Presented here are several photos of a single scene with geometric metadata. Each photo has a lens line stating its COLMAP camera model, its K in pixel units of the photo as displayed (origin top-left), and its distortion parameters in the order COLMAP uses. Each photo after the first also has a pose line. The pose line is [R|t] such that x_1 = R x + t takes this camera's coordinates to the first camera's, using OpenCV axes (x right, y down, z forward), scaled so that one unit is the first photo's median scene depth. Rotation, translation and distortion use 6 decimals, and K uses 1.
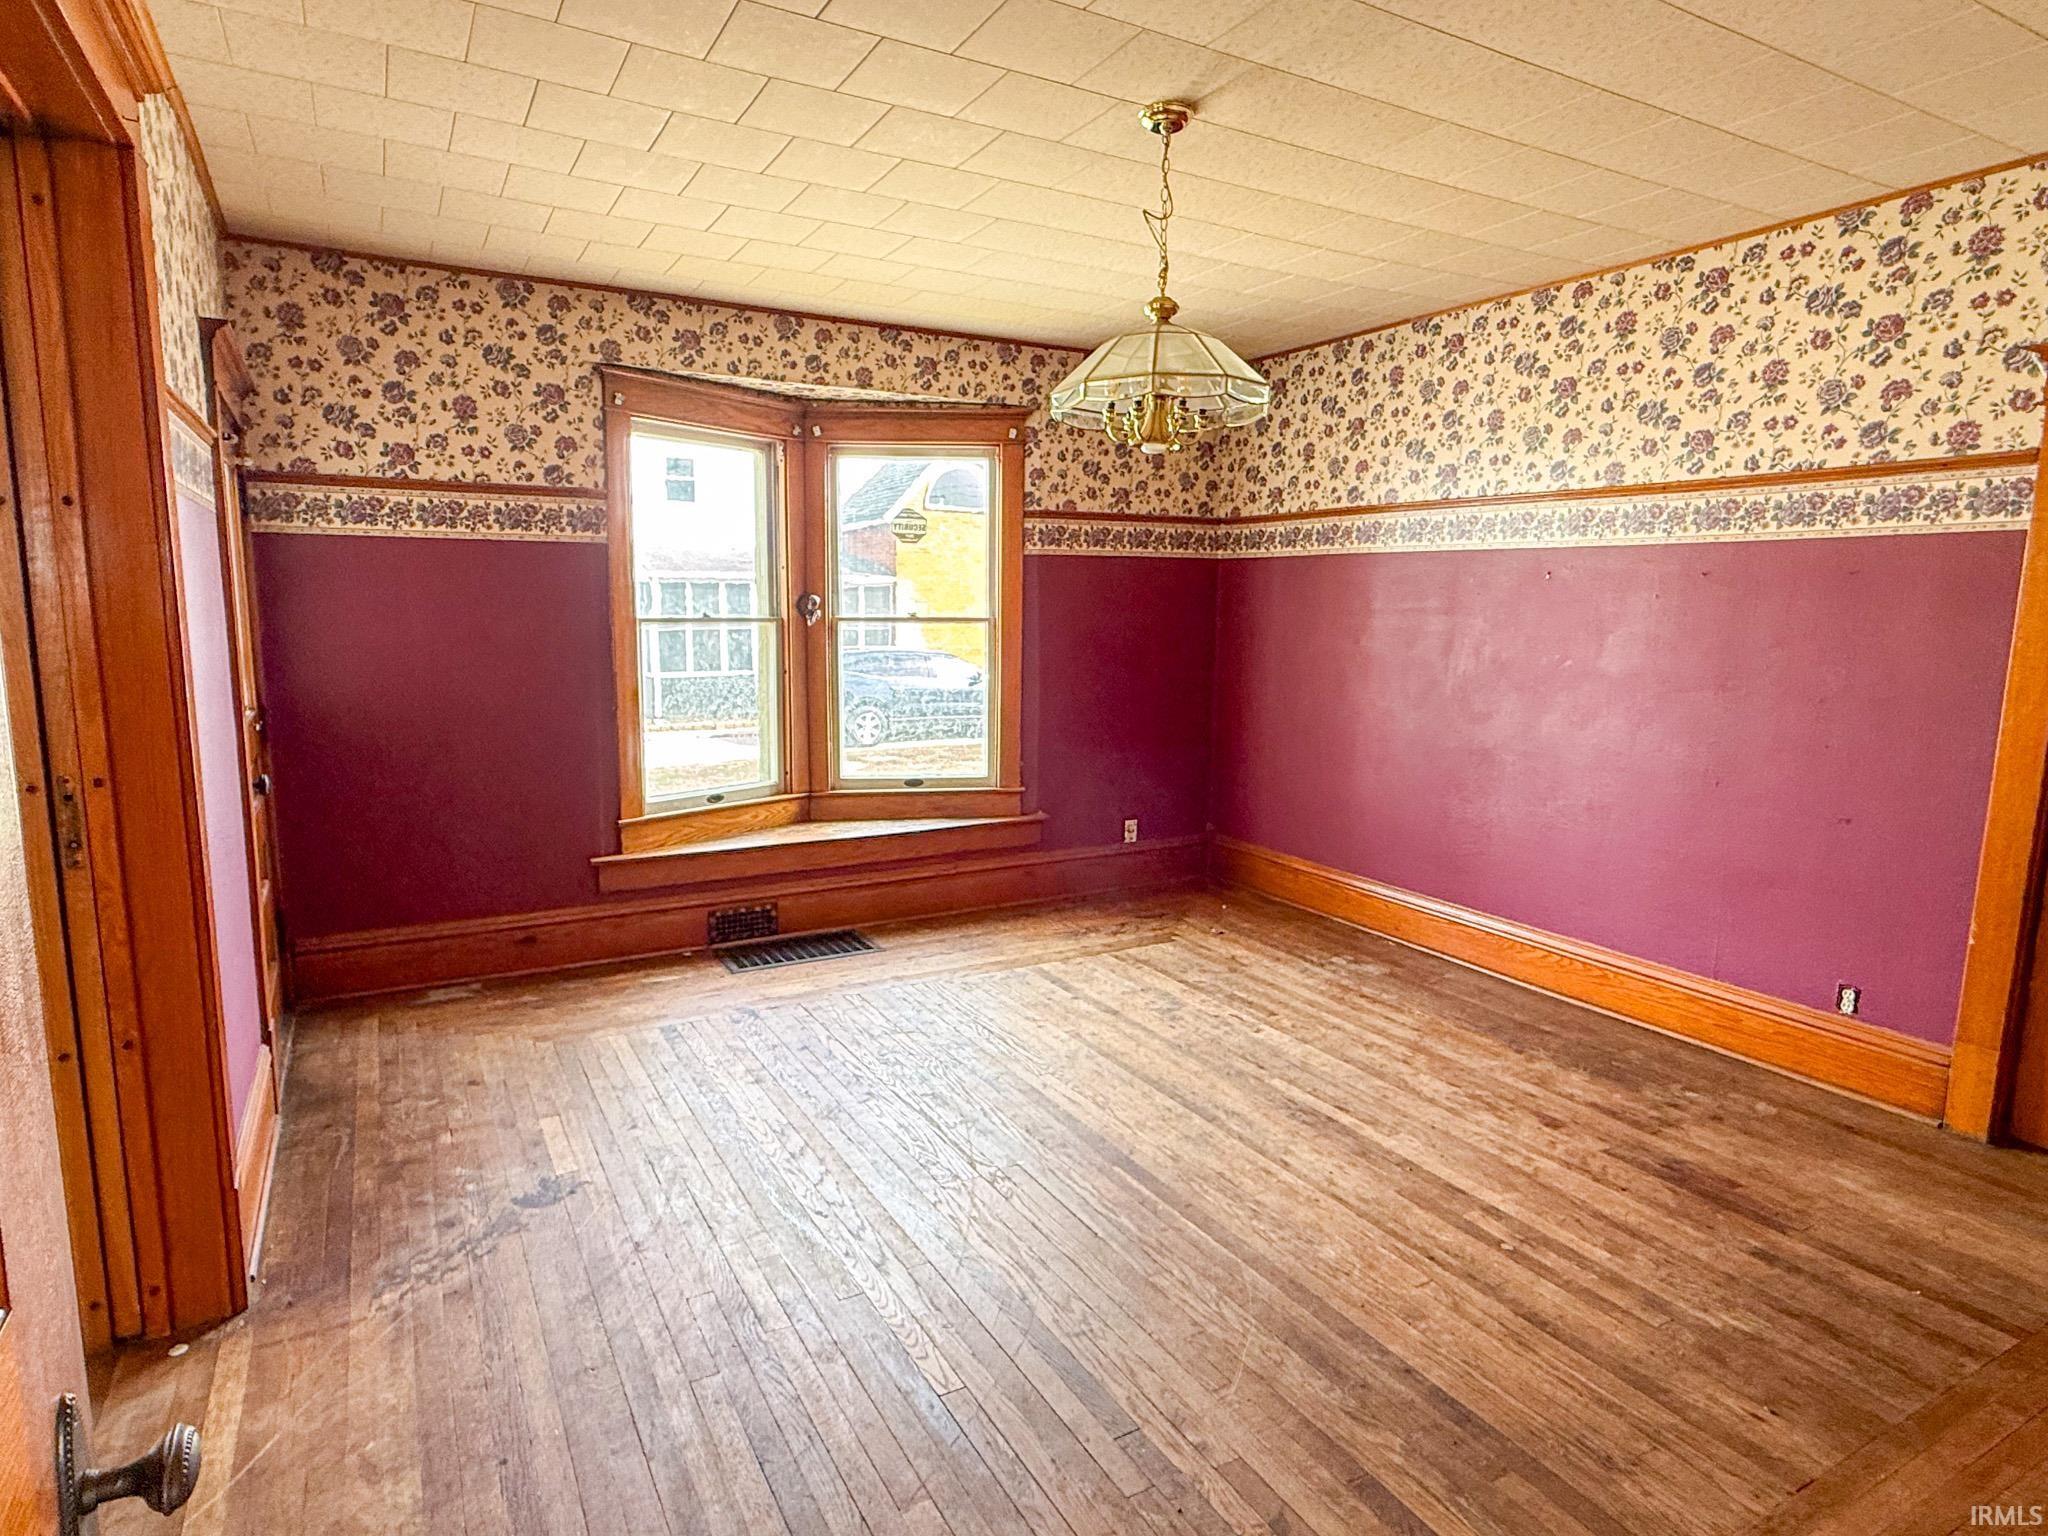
lens RADIAL K [[1144.2, 0, 1018.4], [0, 1144.2, 773.0], [0, 0, 1]] dist [-0.004561, 0.002040]
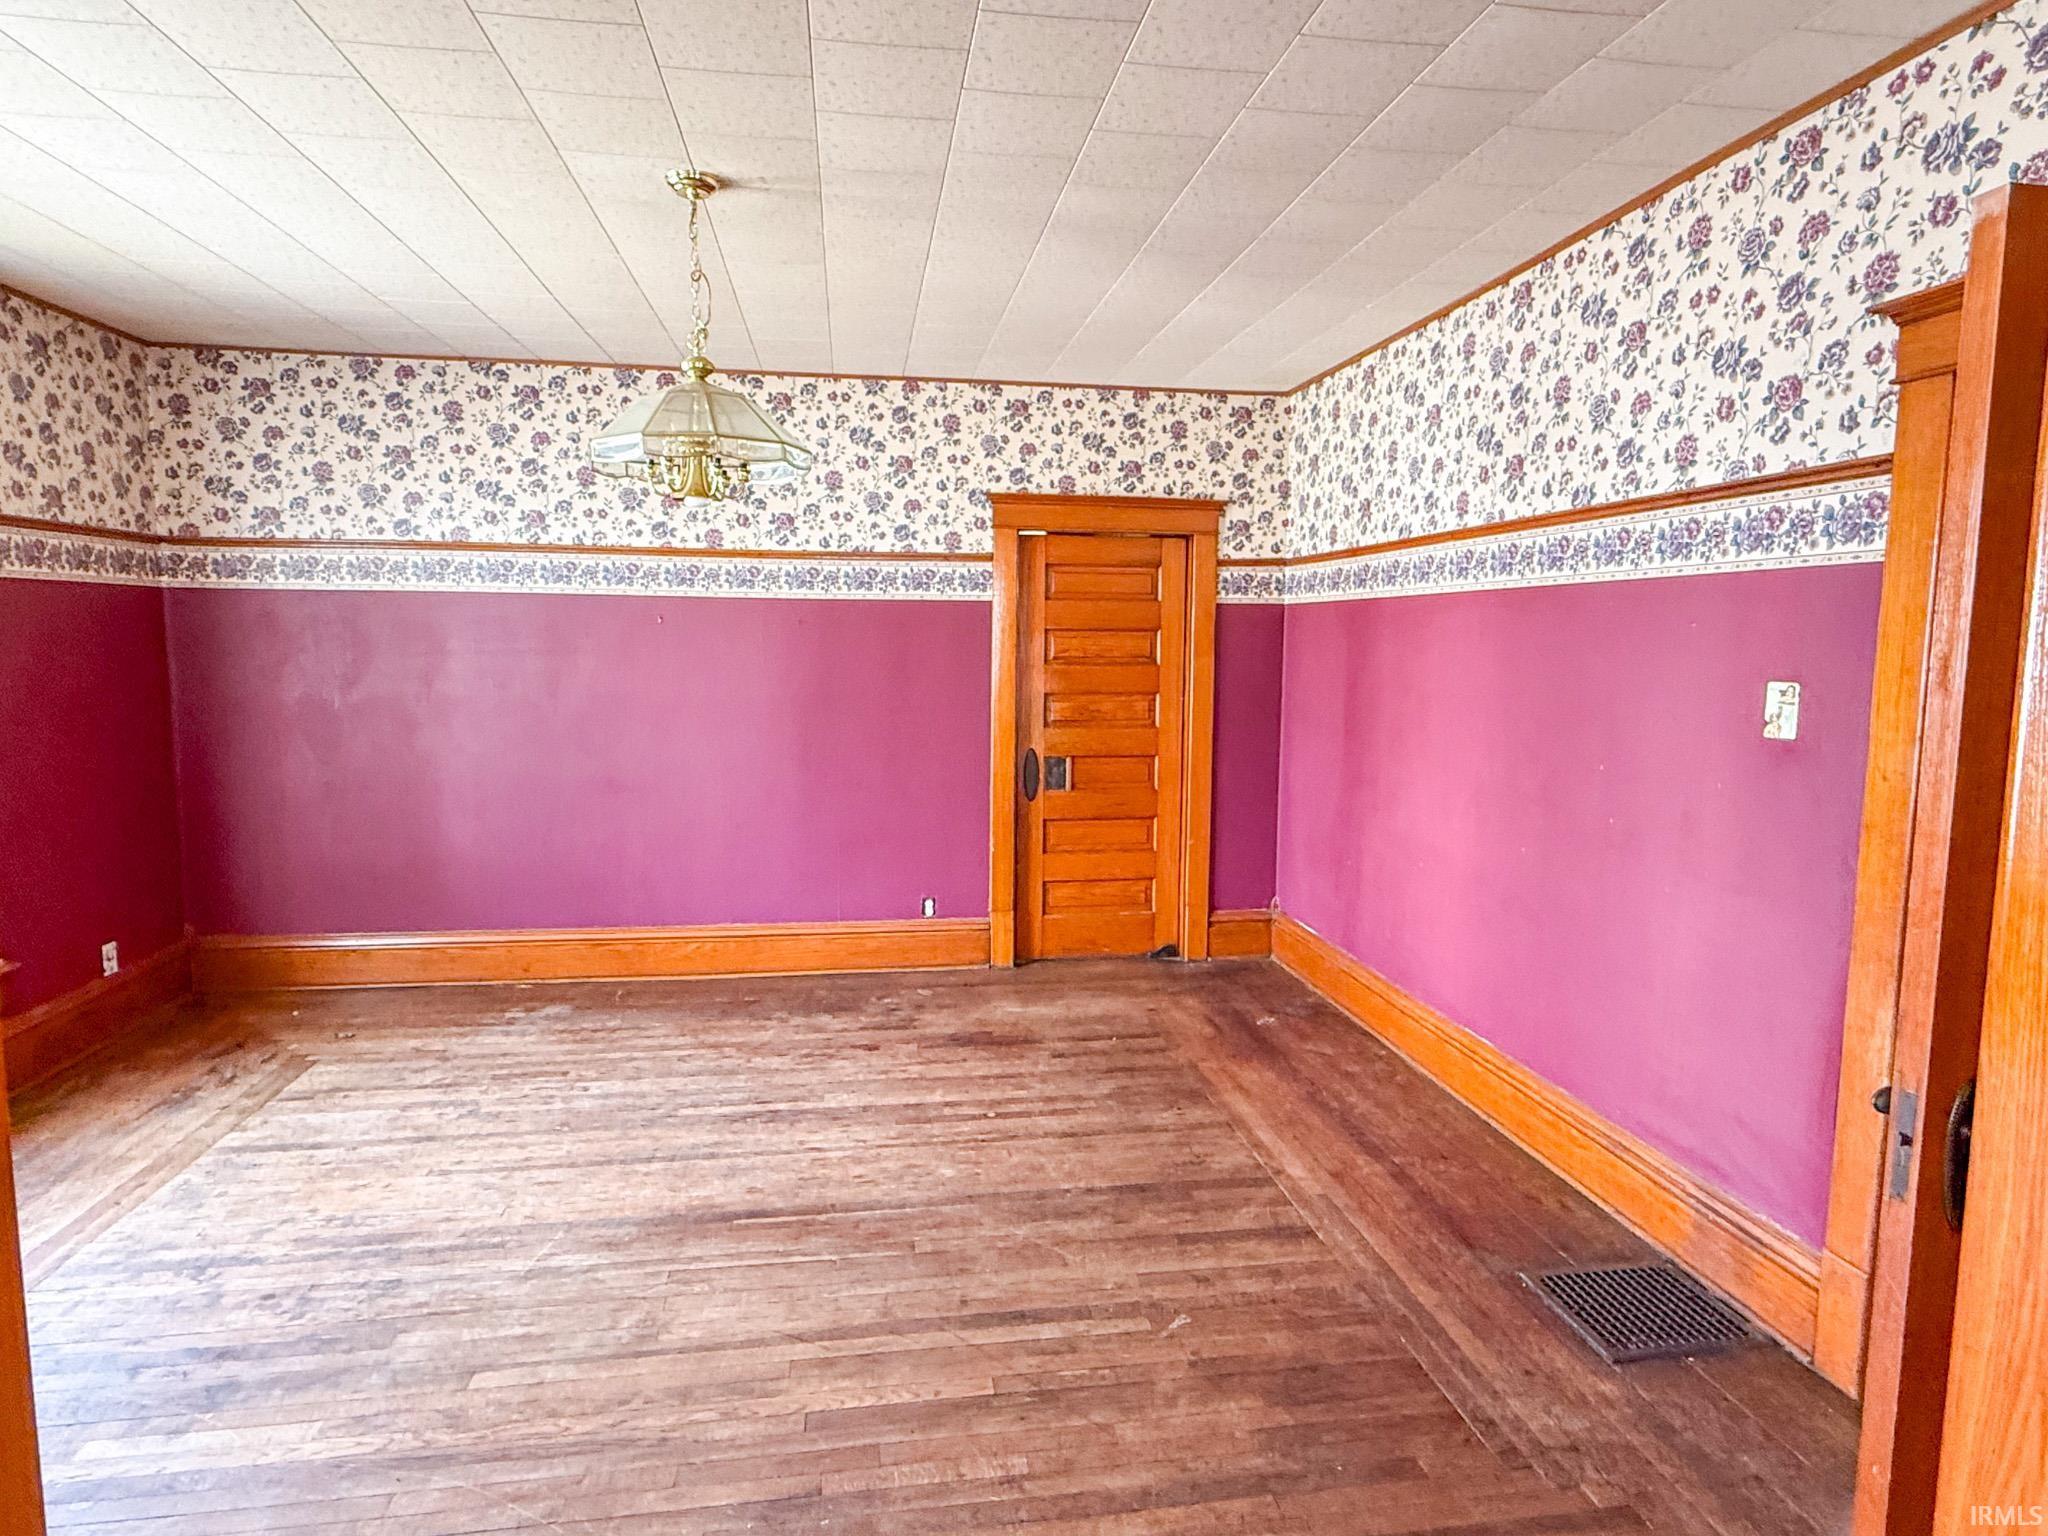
lens RADIAL K [[1144.2, 0, 1021.1], [0, 1144.2, 764.0], [0, 0, 1]] dist [-0.004561, 0.002040]
pose [[0.352014, -0.105467, 0.930034, -0.548800], [0.135978, 0.988852, 0.060670, -0.055860], [-0.926065, 0.105107, 0.362431, 0.293339]]
